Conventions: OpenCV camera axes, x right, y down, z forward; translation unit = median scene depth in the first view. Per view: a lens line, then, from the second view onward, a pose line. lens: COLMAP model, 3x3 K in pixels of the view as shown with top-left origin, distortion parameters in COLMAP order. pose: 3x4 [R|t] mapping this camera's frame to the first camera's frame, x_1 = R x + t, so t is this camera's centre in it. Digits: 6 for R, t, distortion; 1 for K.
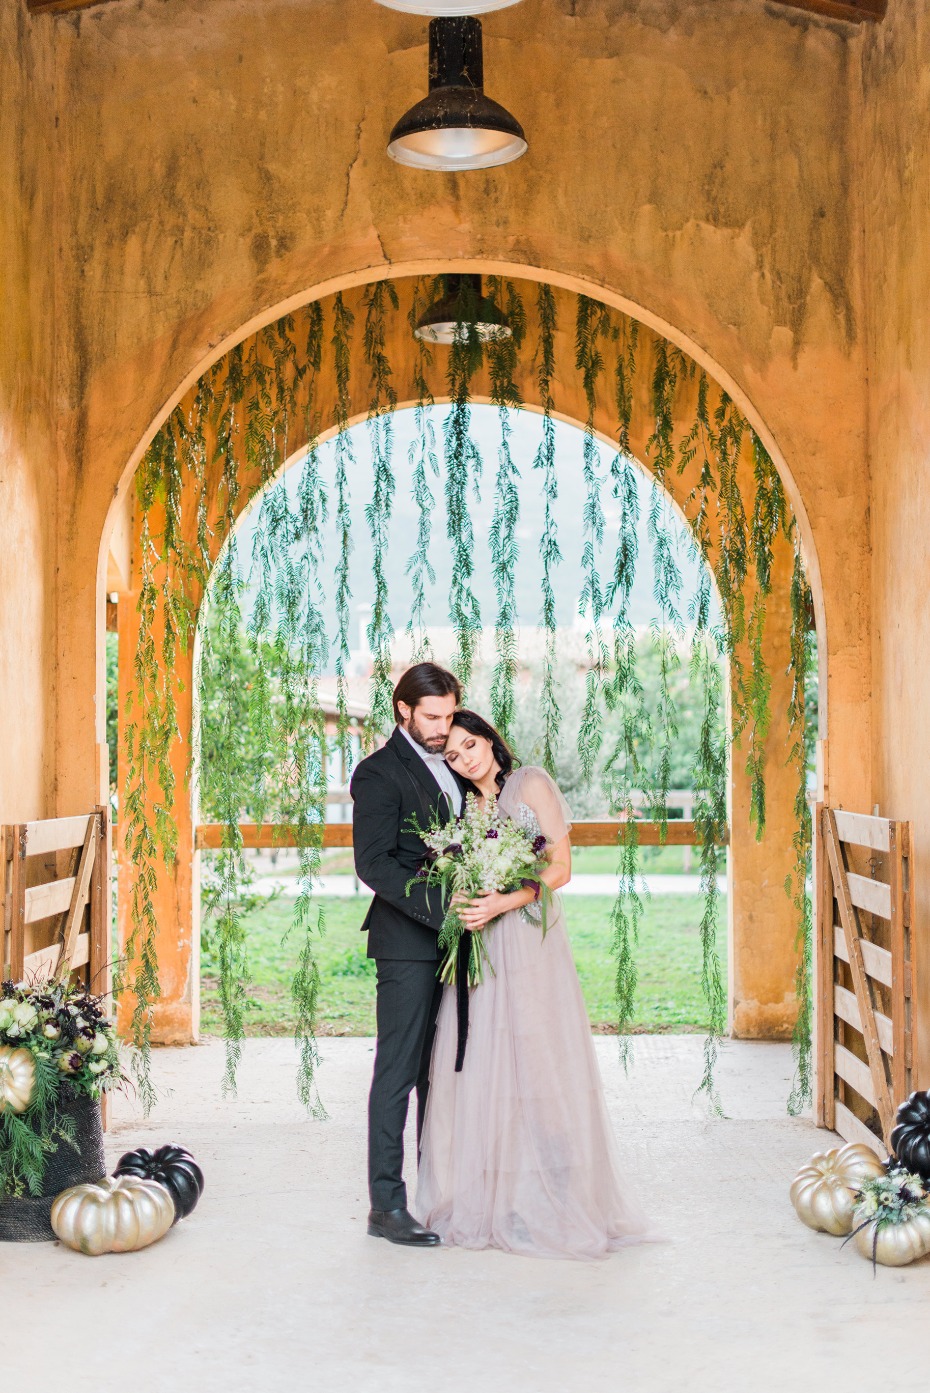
lens RADIAL K [[1858.5, 0, 459.3], [0, 1858.5, 694.7], [0, 0, 1]] dist [0.010953, 0.000000]
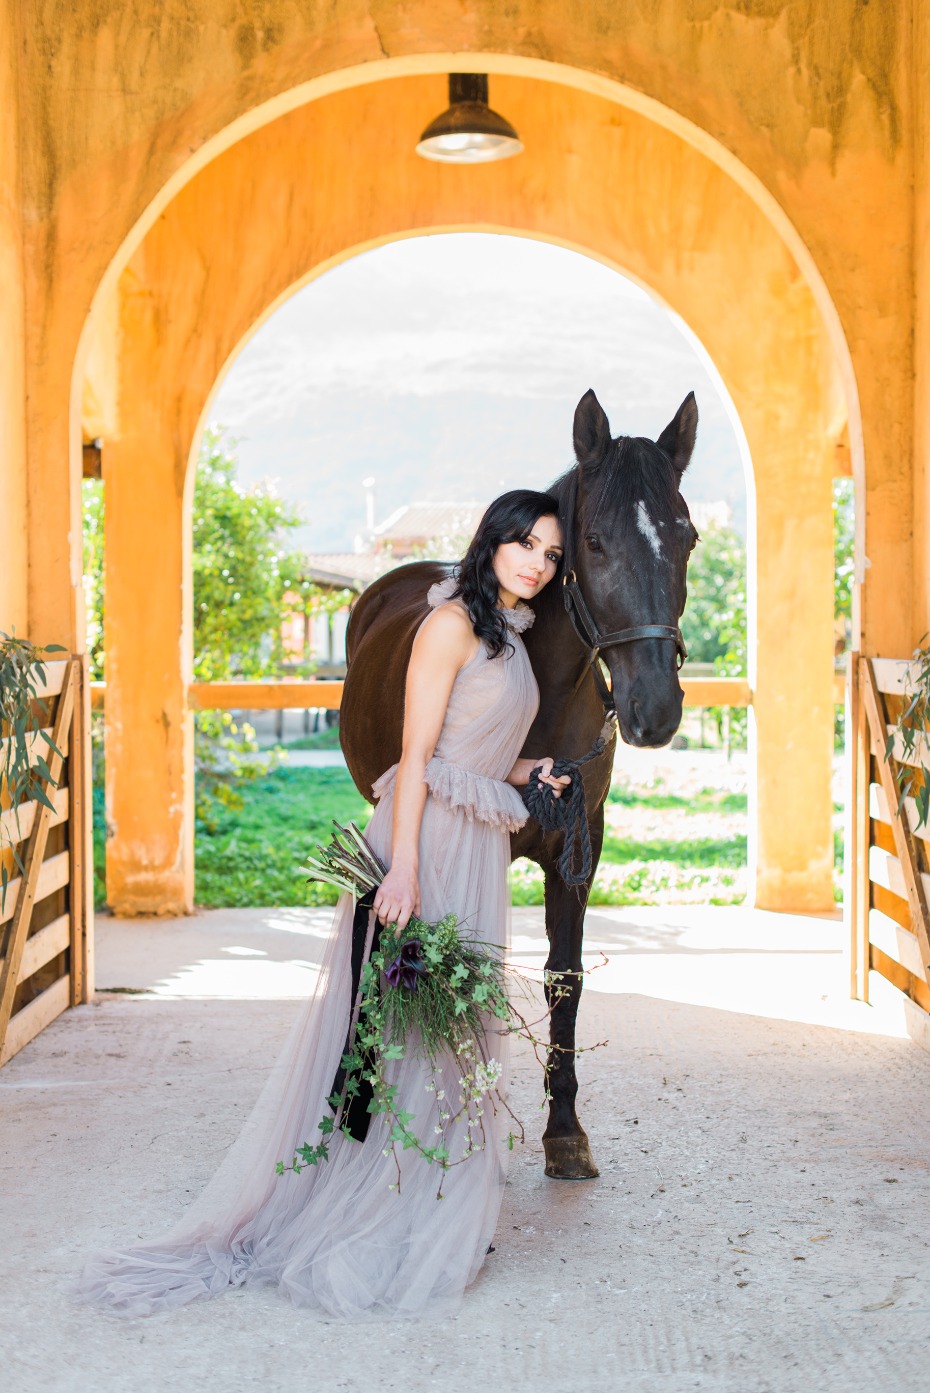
lens RADIAL K [[1858.5, 0, 467.8], [0, 1858.5, 693.5], [0, 0, 1]] dist [0.010953, 0.000000]
pose [[0.999999, -0.000614, -0.001188, 0.002435], [0.000685, 0.998147, 0.060845, 0.022352], [0.001148, -0.060846, 0.998147, 0.074347]]
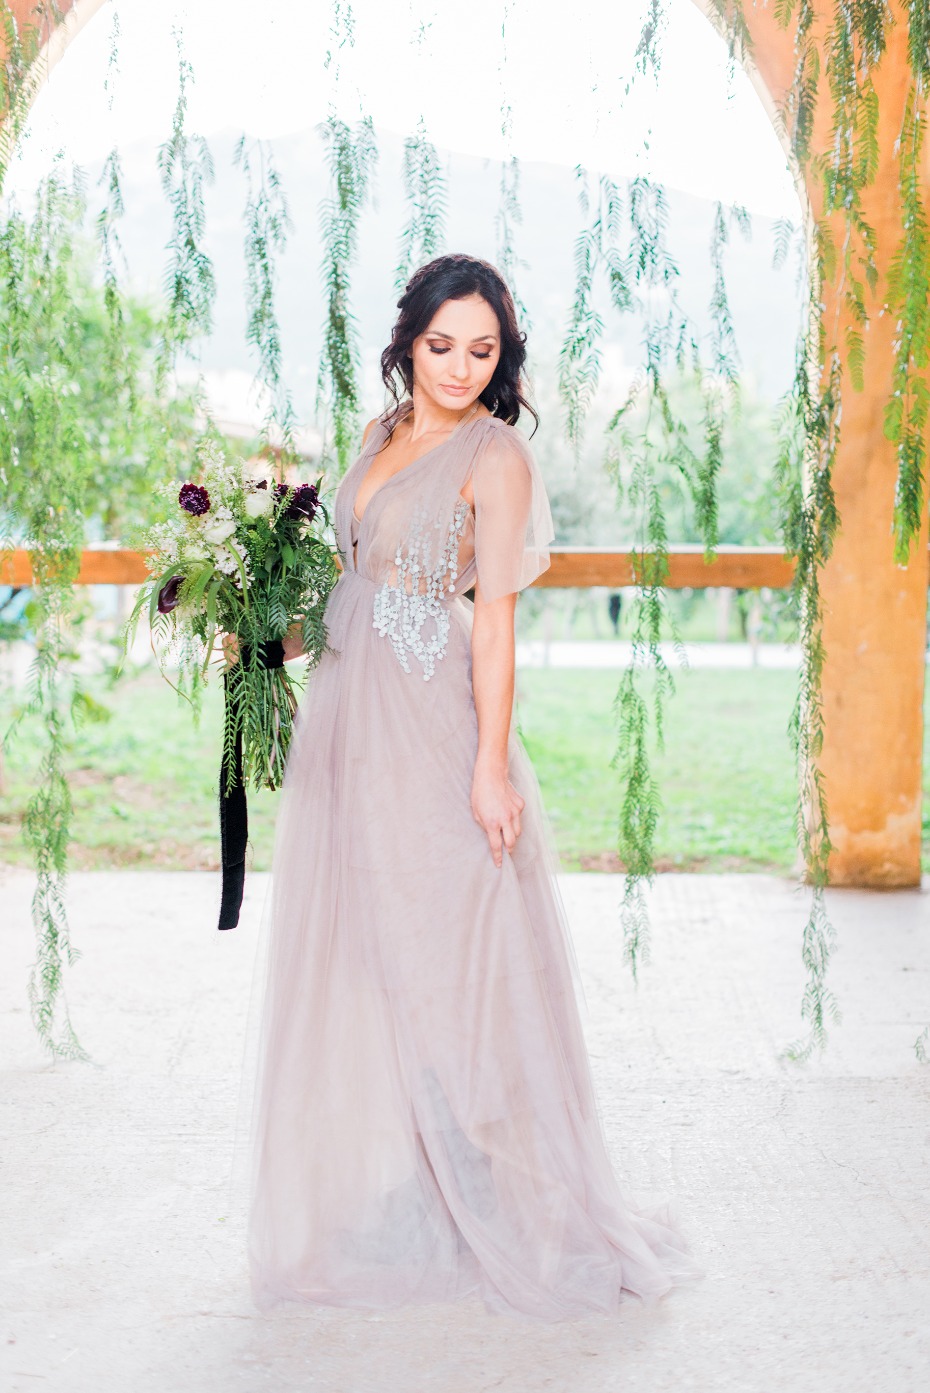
lens RADIAL K [[1858.5, 0, 469.1], [0, 1858.5, 689.8], [0, 0, 1]] dist [0.010953, 0.000000]
pose [[0.999905, 0.010178, -0.009272, 0.044767], [-0.009006, 0.992891, 0.118689, 0.053083], [0.010414, -0.118595, 0.992888, 0.466243]]
